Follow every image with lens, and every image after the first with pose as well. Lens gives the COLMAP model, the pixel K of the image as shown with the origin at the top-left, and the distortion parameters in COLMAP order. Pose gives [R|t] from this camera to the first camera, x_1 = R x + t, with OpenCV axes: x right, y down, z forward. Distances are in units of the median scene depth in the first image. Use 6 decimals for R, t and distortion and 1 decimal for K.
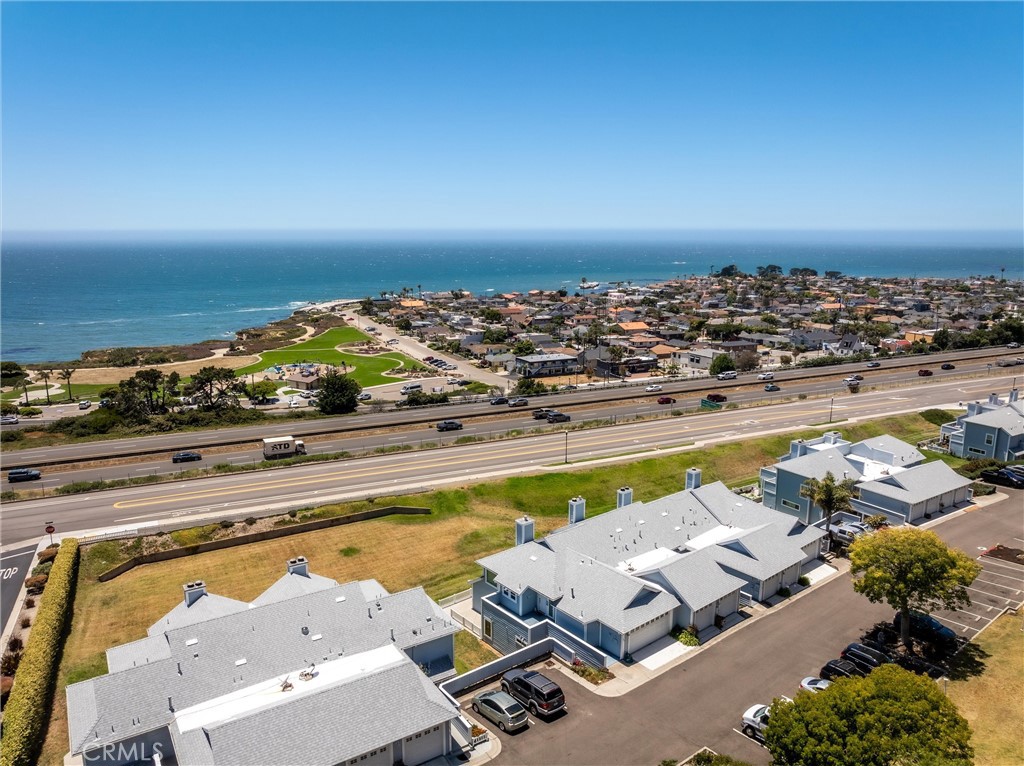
lens RADIAL K [[726.0, 0, 514.1], [0, 726.0, 379.2], [0, 0, 1]] dist [-0.025004, -0.001477]
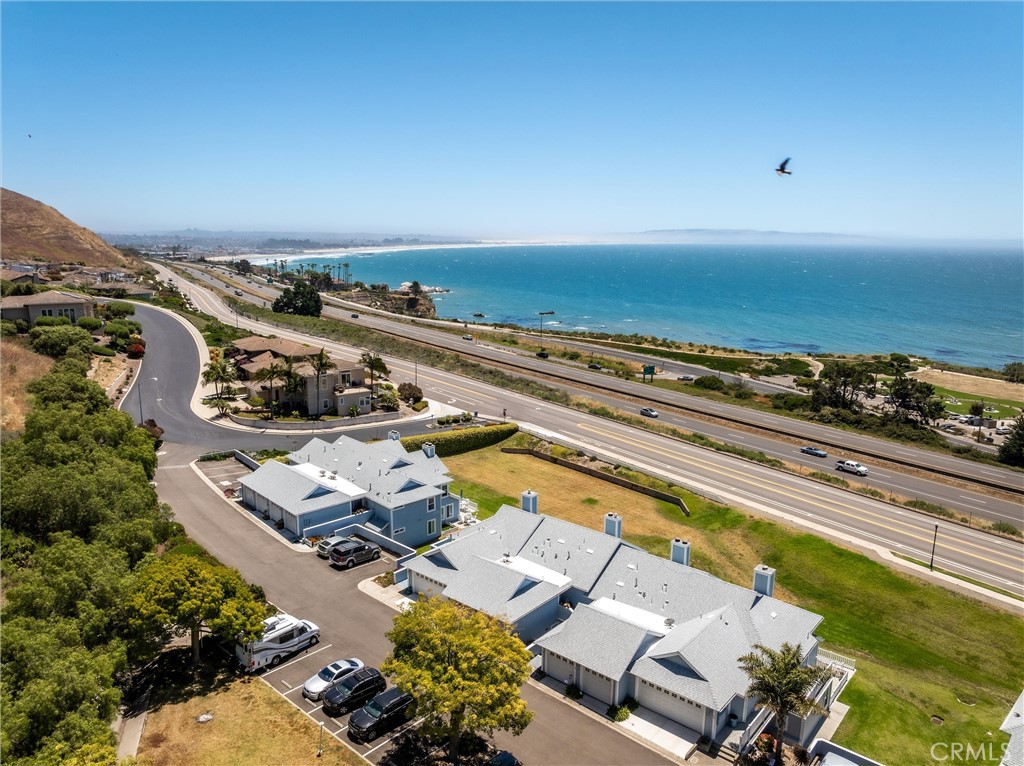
lens RADIAL K [[726.0, 0, 506.7], [0, 726.0, 382.1], [0, 0, 1]] dist [-0.025004, -0.001477]
pose [[0.167045, 0.193497, -0.966775, 0.777039], [-0.200664, 0.966702, 0.158811, -0.103971], [0.965313, 0.167468, 0.200311, 0.523945]]
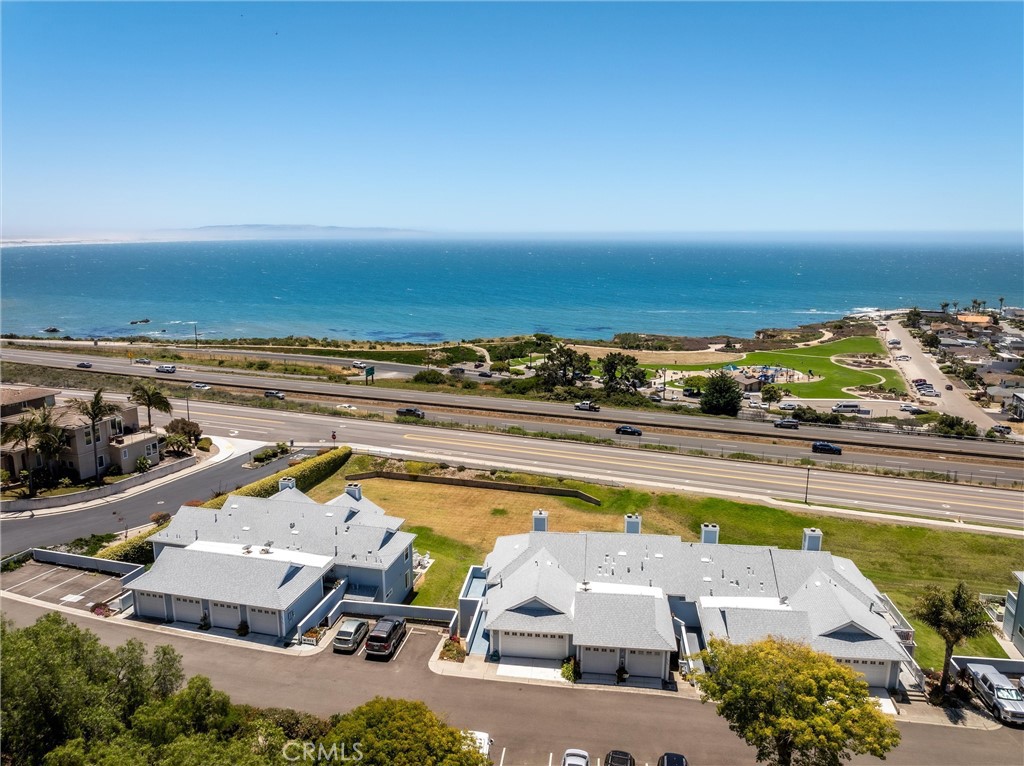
lens RADIAL K [[726.0, 0, 511.0], [0, 726.0, 387.4], [0, 0, 1]] dist [-0.025004, -0.001477]
pose [[0.686274, 0.149683, -0.711775, 0.509203], [-0.142947, 0.987267, 0.069792, -0.035438], [0.713158, 0.053850, 0.698932, 0.176532]]
